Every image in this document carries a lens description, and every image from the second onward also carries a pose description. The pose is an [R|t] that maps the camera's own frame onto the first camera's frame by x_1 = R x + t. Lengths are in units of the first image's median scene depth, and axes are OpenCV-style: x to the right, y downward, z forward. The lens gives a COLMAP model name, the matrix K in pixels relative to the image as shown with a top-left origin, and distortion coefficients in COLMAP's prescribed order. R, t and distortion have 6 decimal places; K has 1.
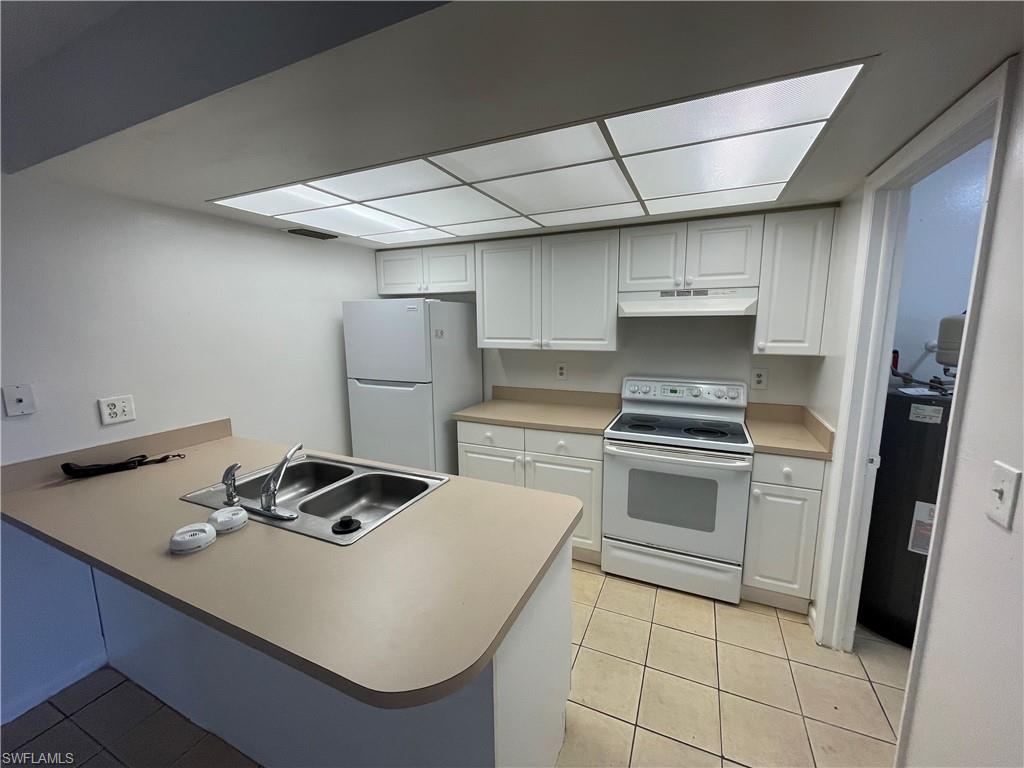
lens RADIAL K [[413.4, 0, 508.7], [0, 413.4, 382.5], [0, 0, 1]] dist [-0.004213, -0.000631]
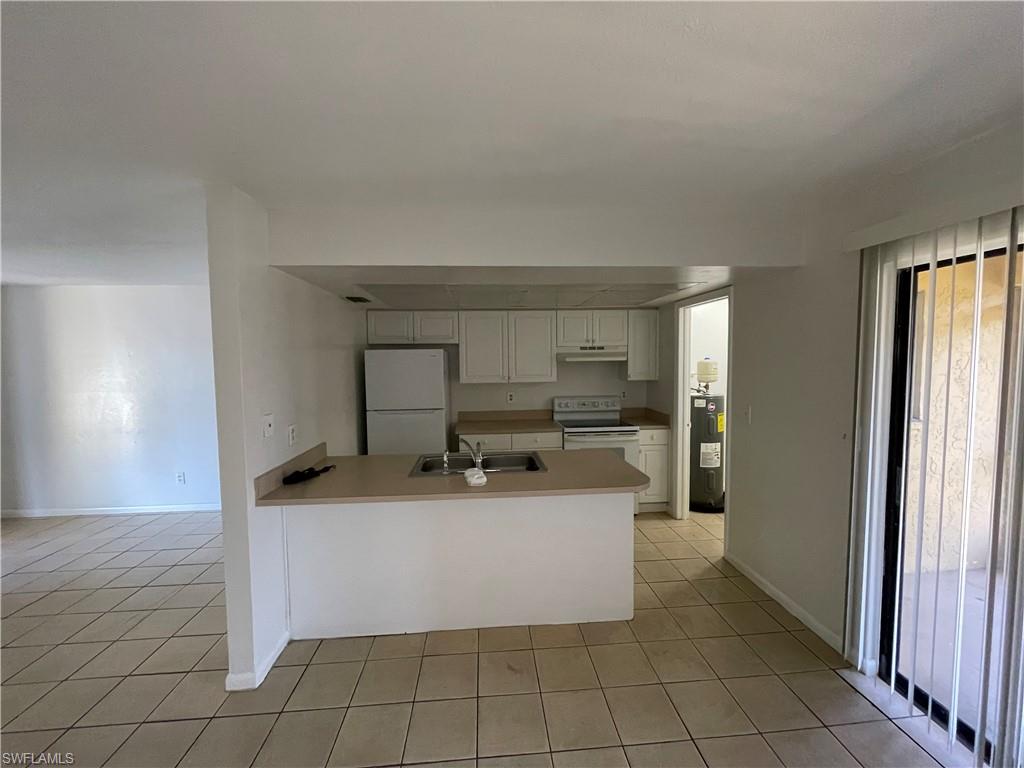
lens RADIAL K [[413.4, 0, 510.5], [0, 413.4, 381.9], [0, 0, 1]] dist [-0.004213, -0.000631]
pose [[0.877072, -0.029480, 0.479453, -0.665443], [0.078068, 0.993593, -0.081719, 0.042867], [-0.473972, 0.109103, 0.873754, -0.340070]]
